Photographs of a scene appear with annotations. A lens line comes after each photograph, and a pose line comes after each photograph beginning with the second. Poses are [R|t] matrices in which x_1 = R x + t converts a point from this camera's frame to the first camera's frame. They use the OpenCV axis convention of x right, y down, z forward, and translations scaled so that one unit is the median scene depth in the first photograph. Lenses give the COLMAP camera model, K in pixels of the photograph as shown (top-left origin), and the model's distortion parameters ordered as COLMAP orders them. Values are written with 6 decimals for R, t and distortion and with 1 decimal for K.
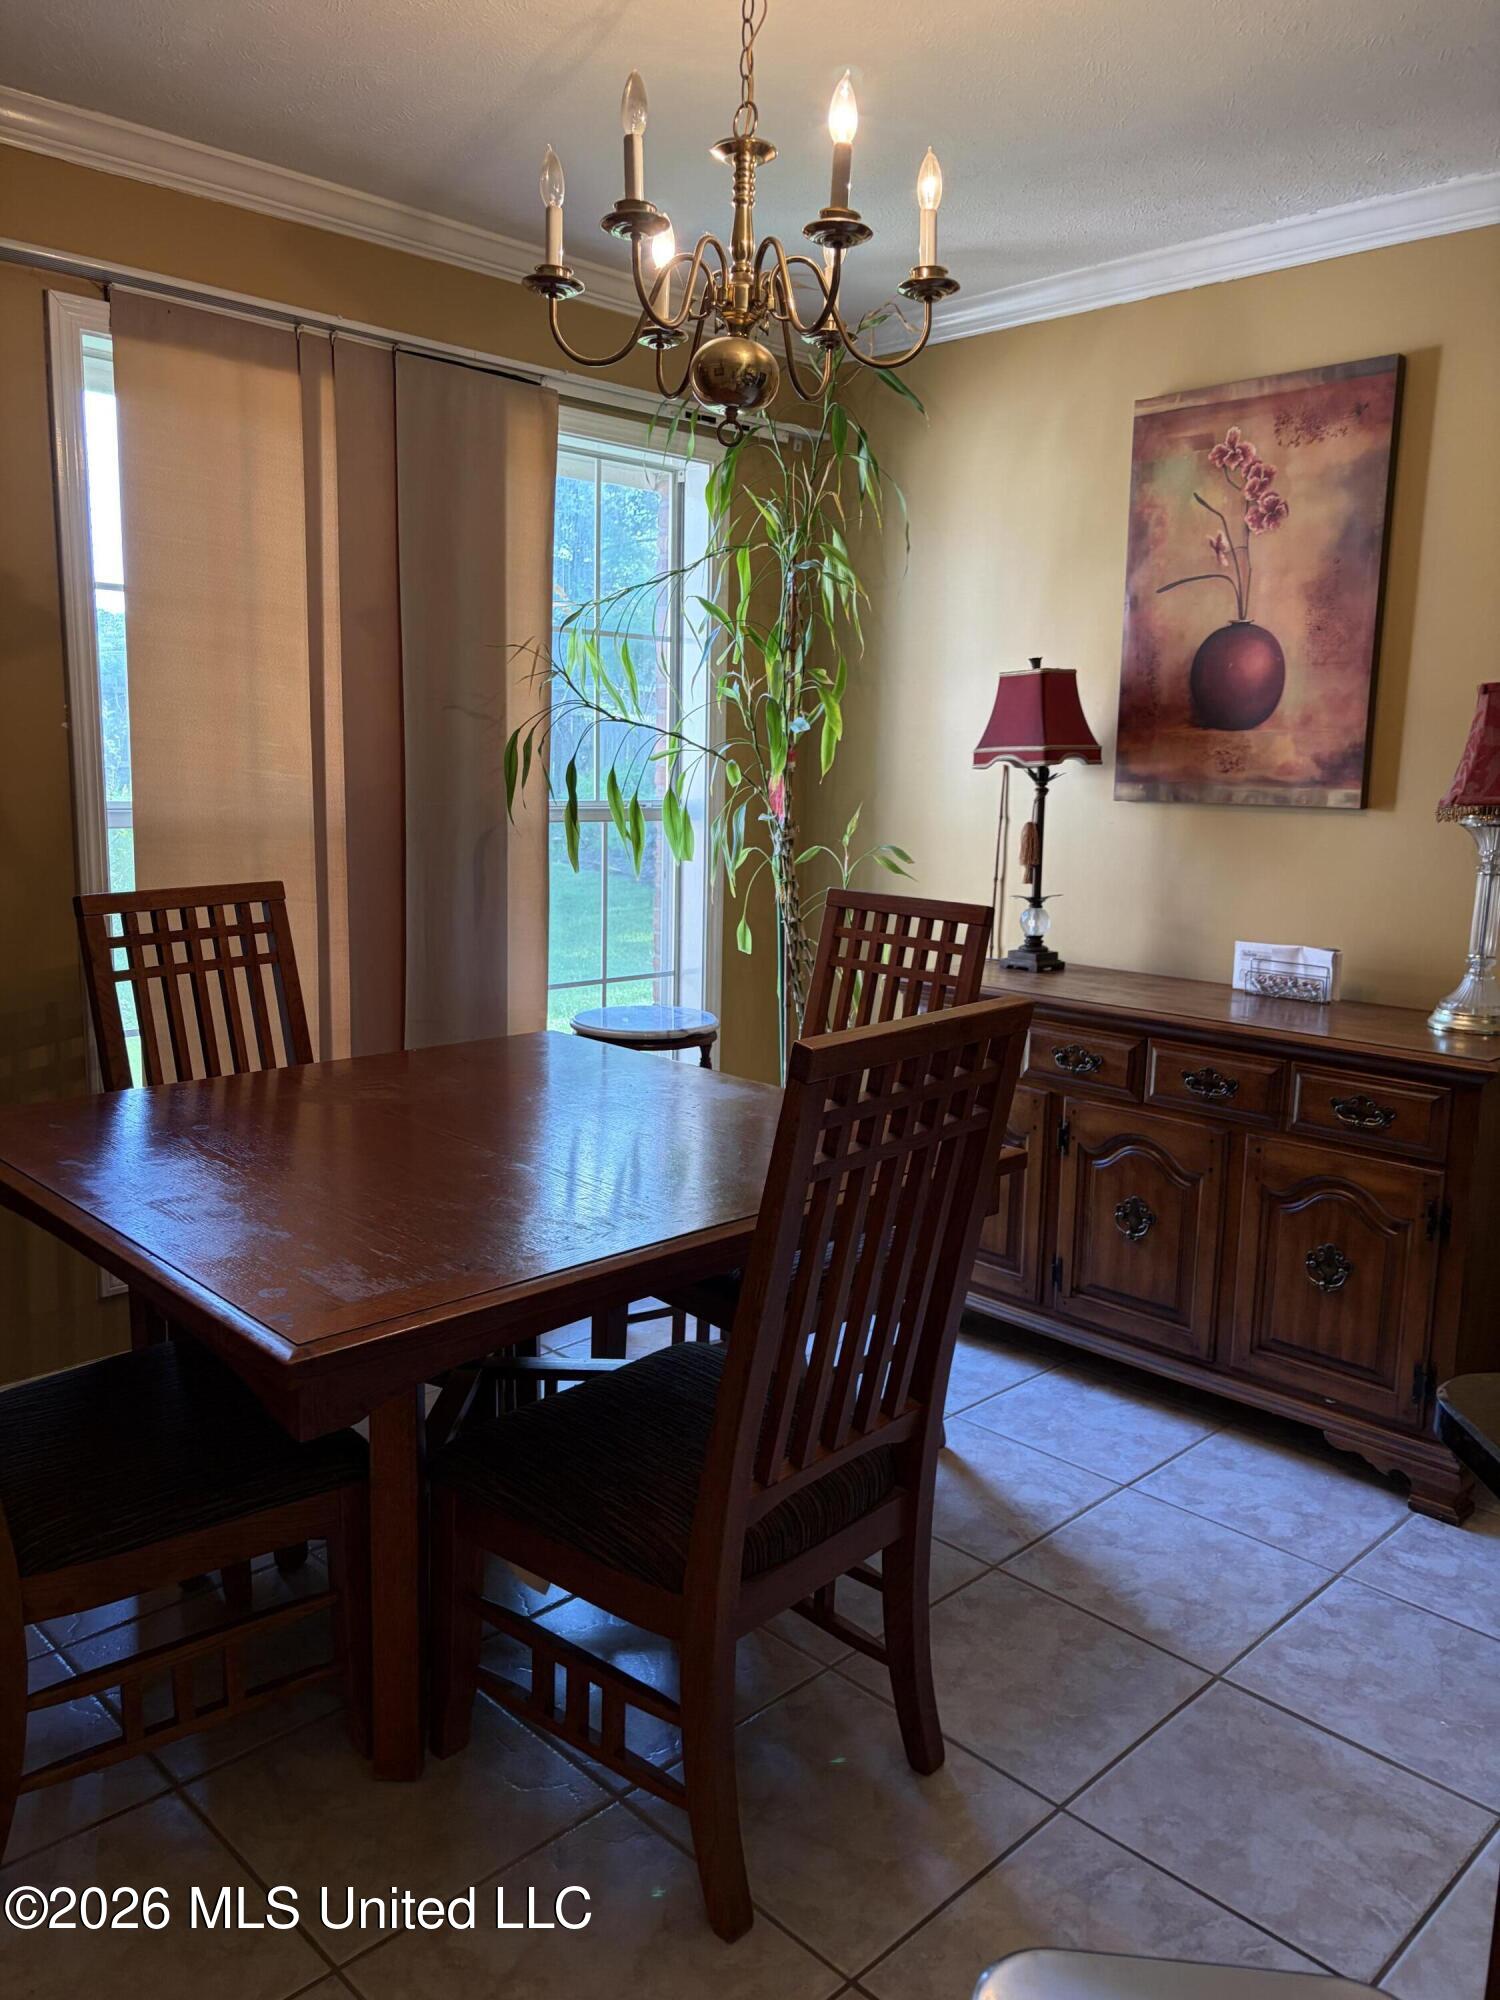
lens RADIAL K [[1506.6, 0, 757.1], [0, 1506.6, 999.5], [0, 0, 1]] dist [0.034909, -0.051256]
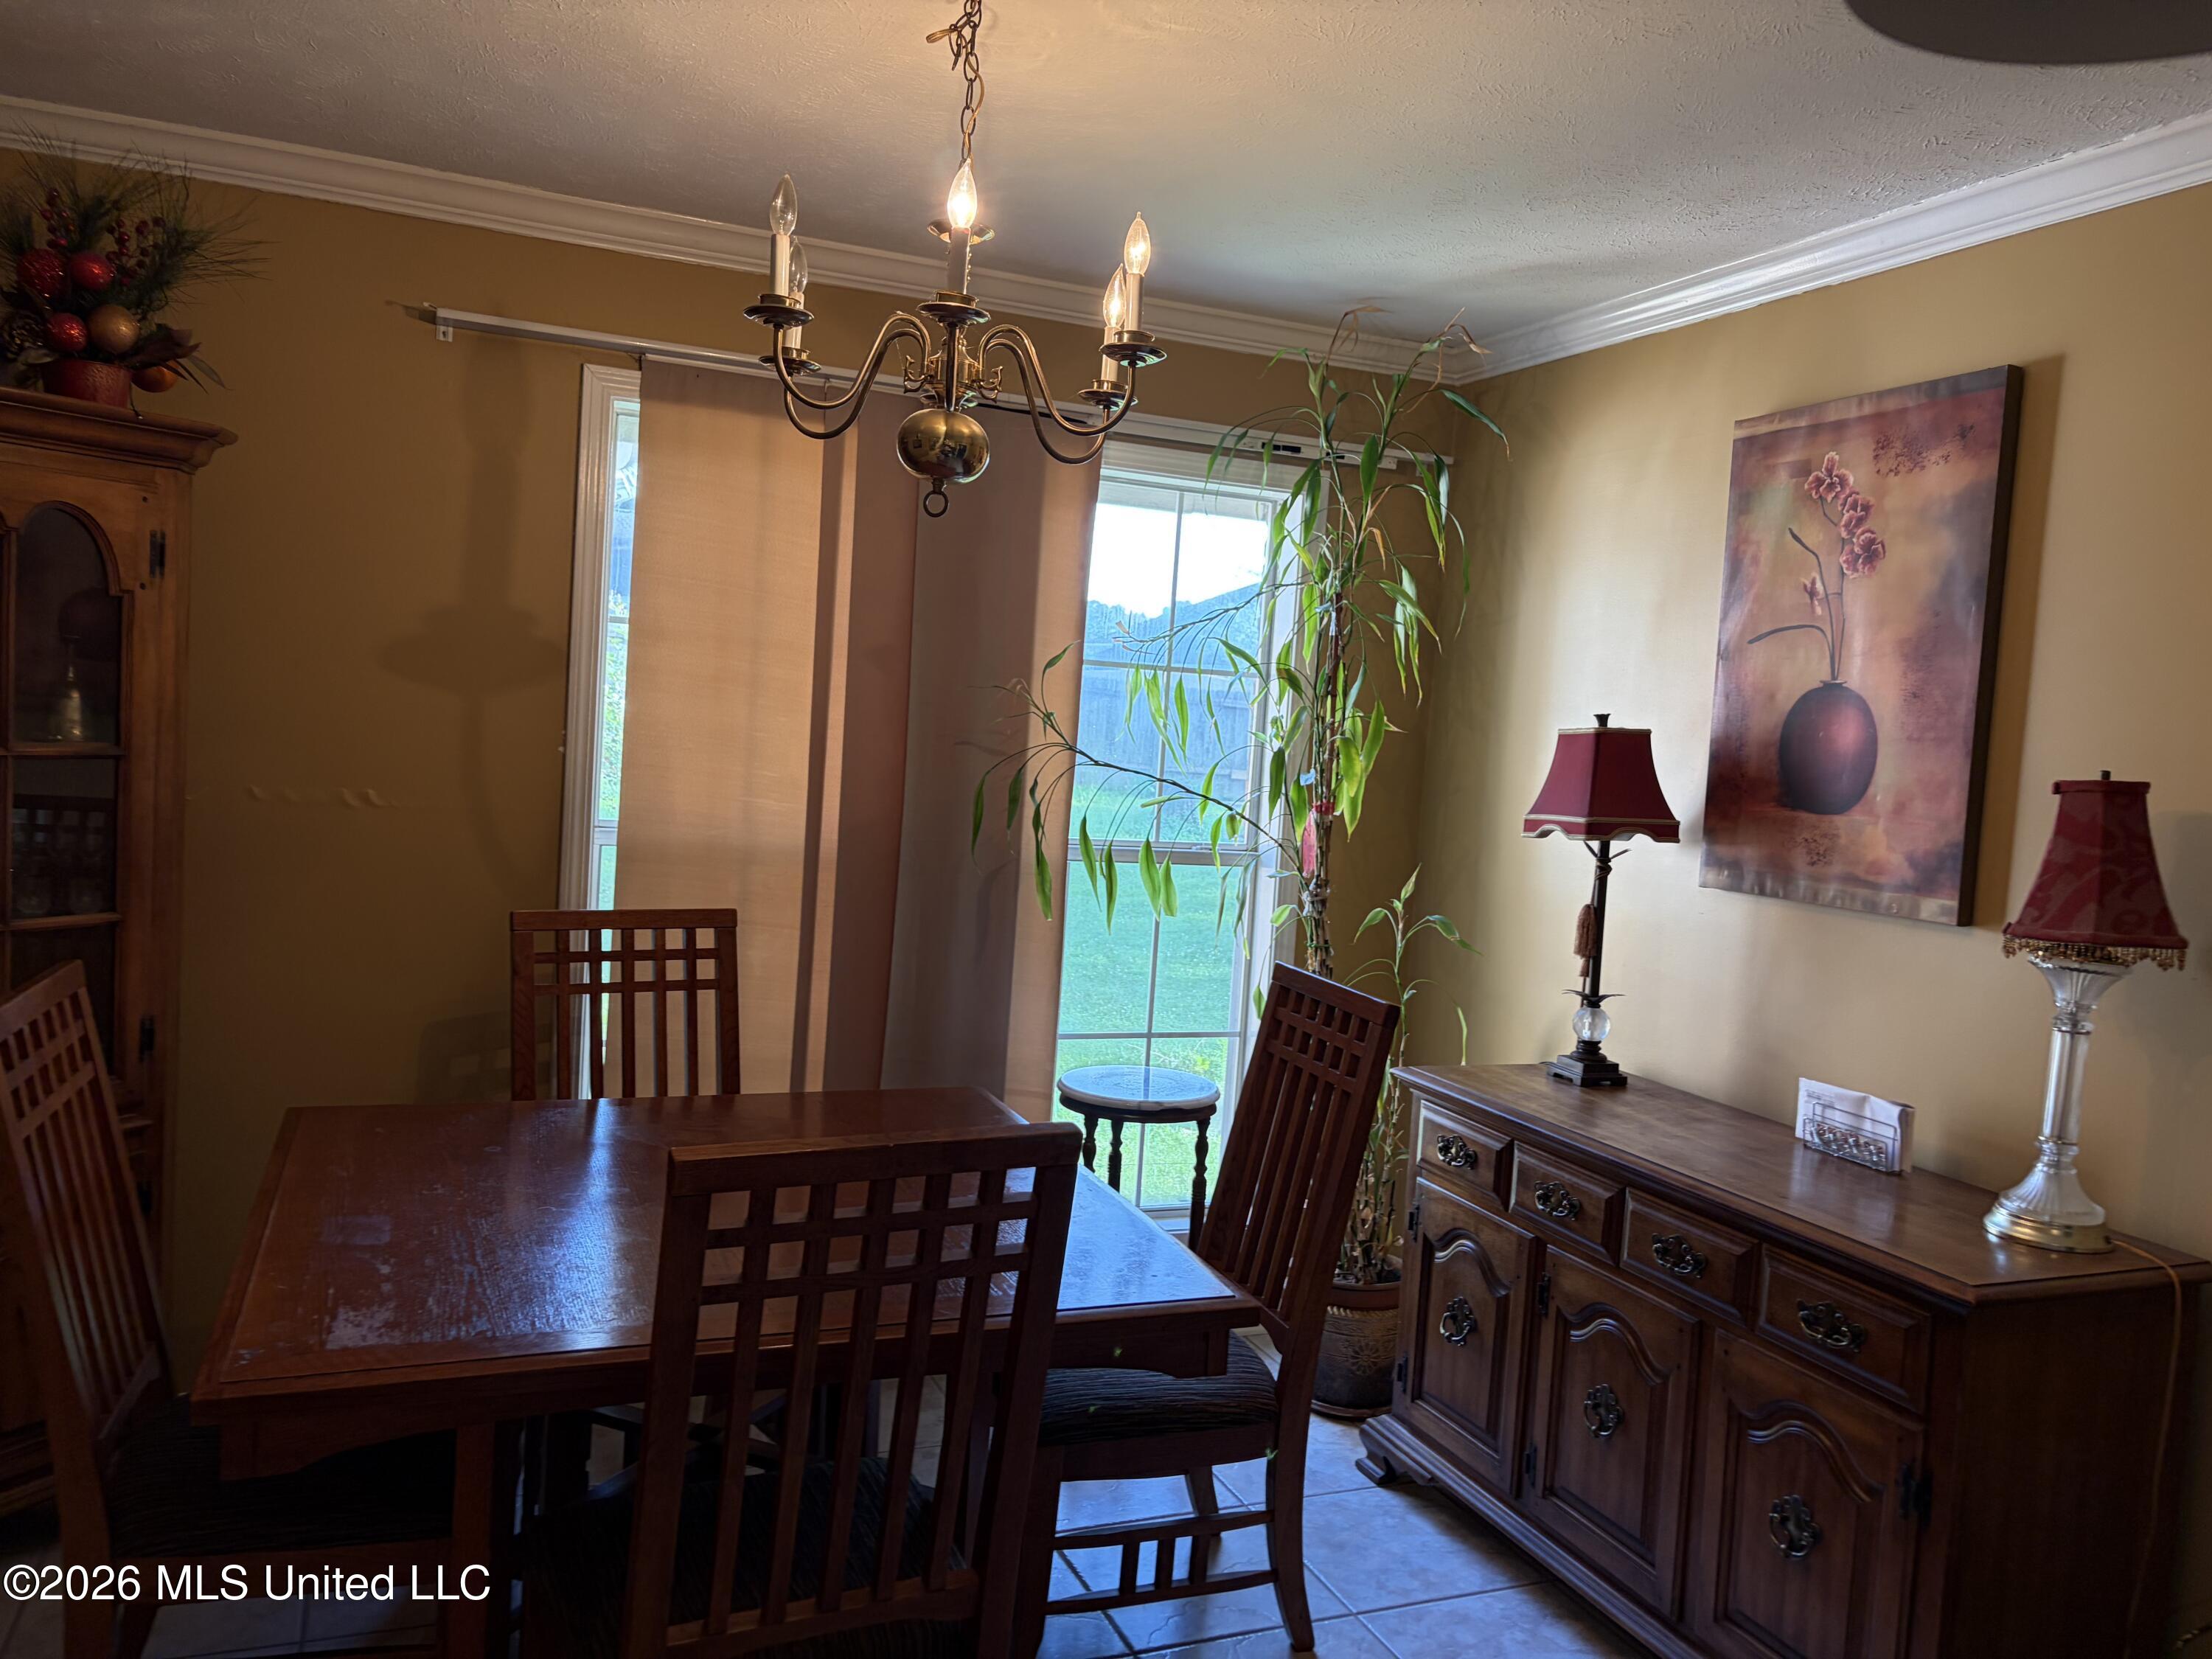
lens RADIAL K [[1666.2, 0, 1188.6], [0, 1666.2, 812.2], [0, 0, 1]] dist [0.034909, -0.051256]
pose [[0.930281, 0.059759, -0.361948, 0.339733], [-0.104329, 0.989000, -0.104859, -0.052526], [0.351701, 0.135310, 0.926282, 0.057897]]
